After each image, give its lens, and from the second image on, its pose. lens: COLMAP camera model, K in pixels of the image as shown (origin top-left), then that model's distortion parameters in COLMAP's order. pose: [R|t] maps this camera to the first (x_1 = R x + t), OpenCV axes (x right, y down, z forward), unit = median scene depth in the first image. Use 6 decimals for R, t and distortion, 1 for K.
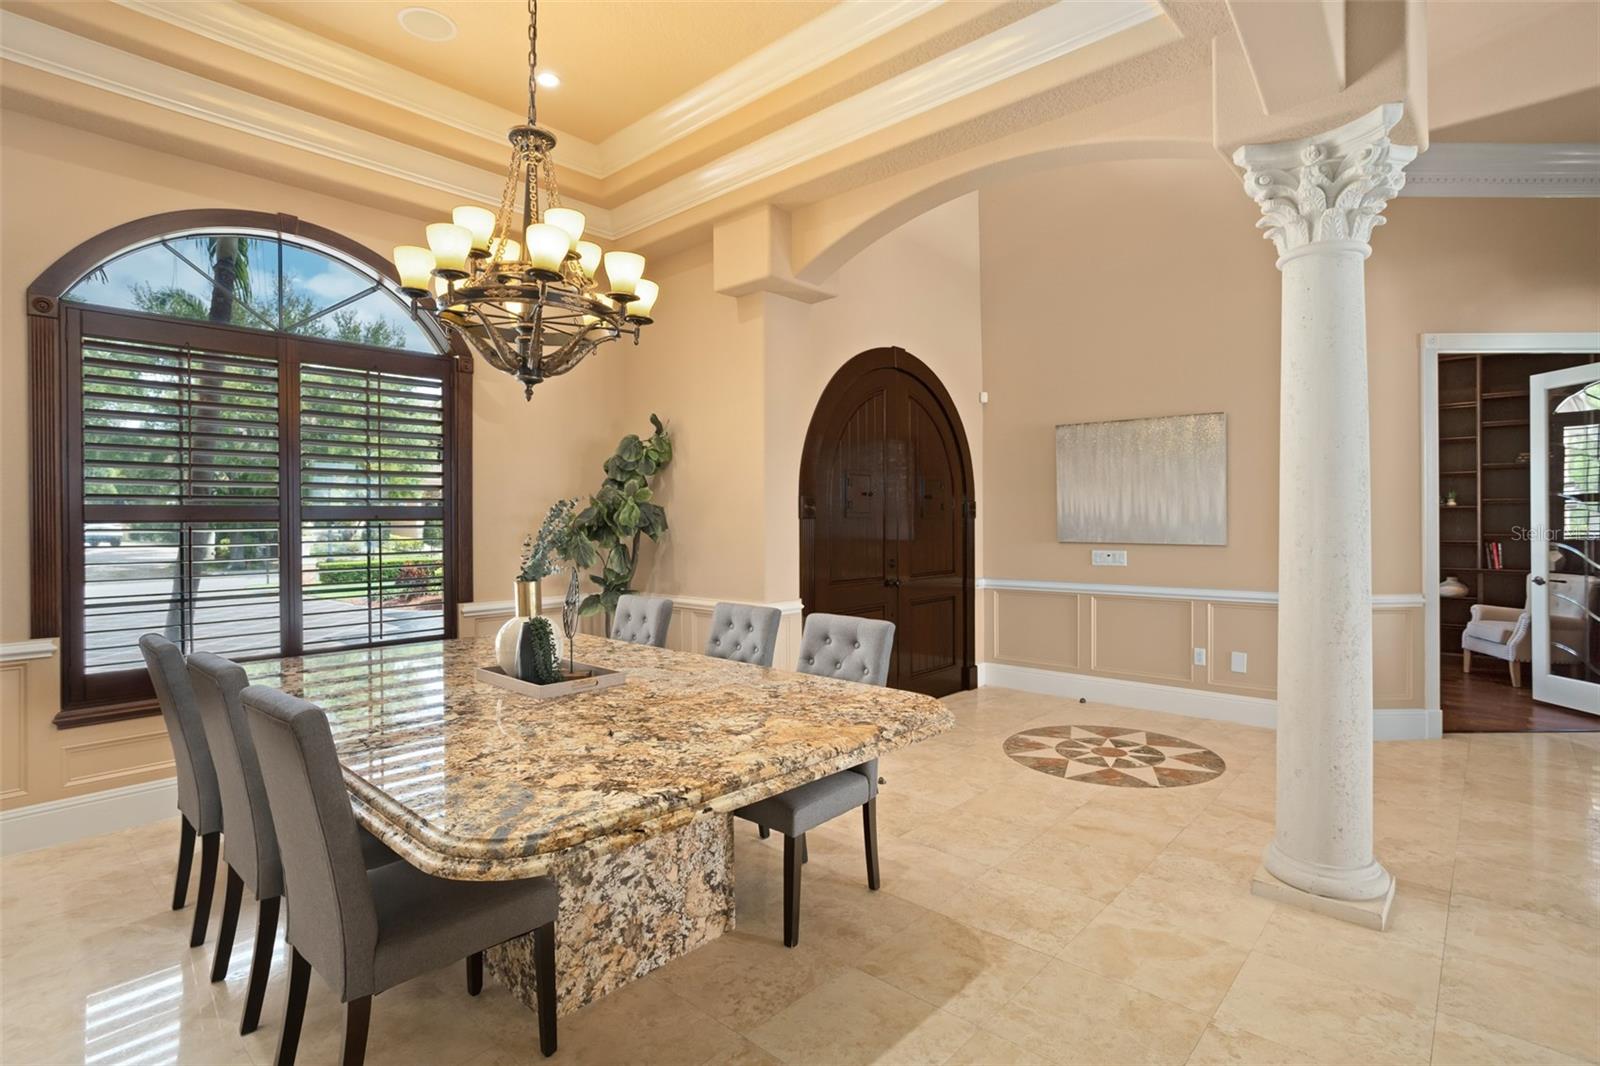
lens RADIAL K [[786.3, 0, 790.6], [0, 786.3, 526.7], [0, 0, 1]] dist [-0.005141, 0.023437]
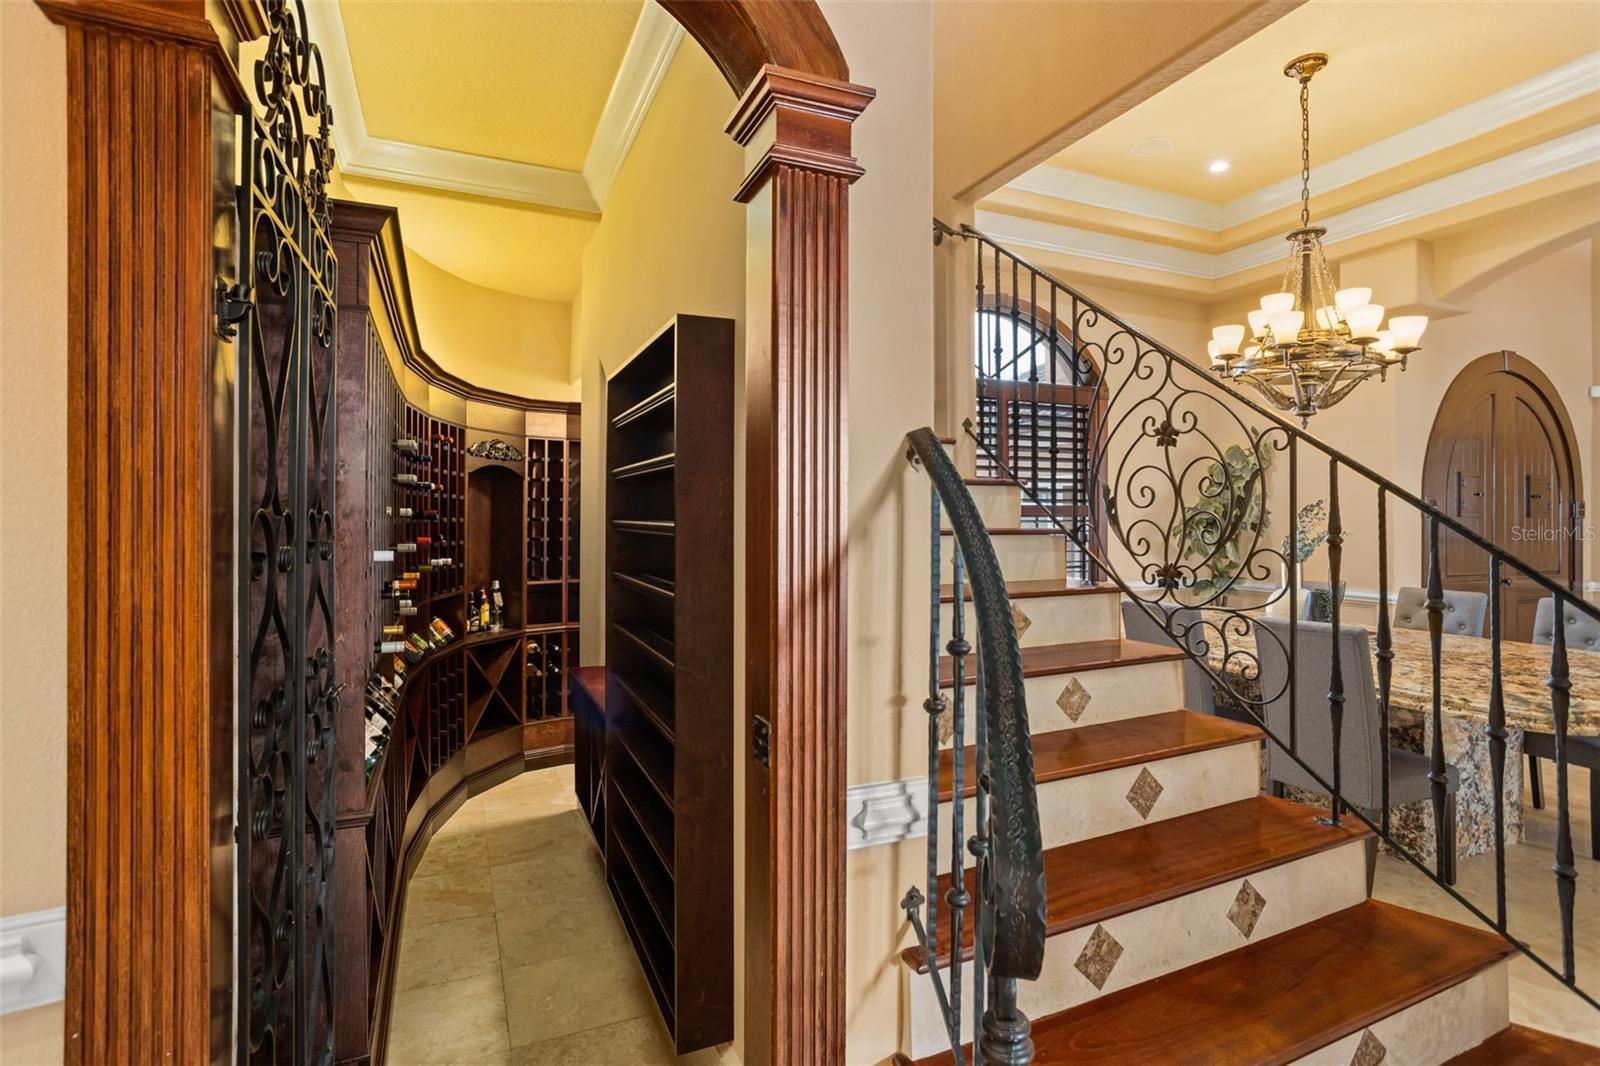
lens RADIAL K [[806.5, 0, 799.8], [0, 806.5, 510.1], [0, 0, 1]] dist [-0.000838, 0.018429]
pose [[0.931708, 0.005731, -0.363162, -0.627643], [-0.010789, 0.999871, -0.011900, 0.005623], [0.363047, 0.015005, 0.931650, -0.607778]]
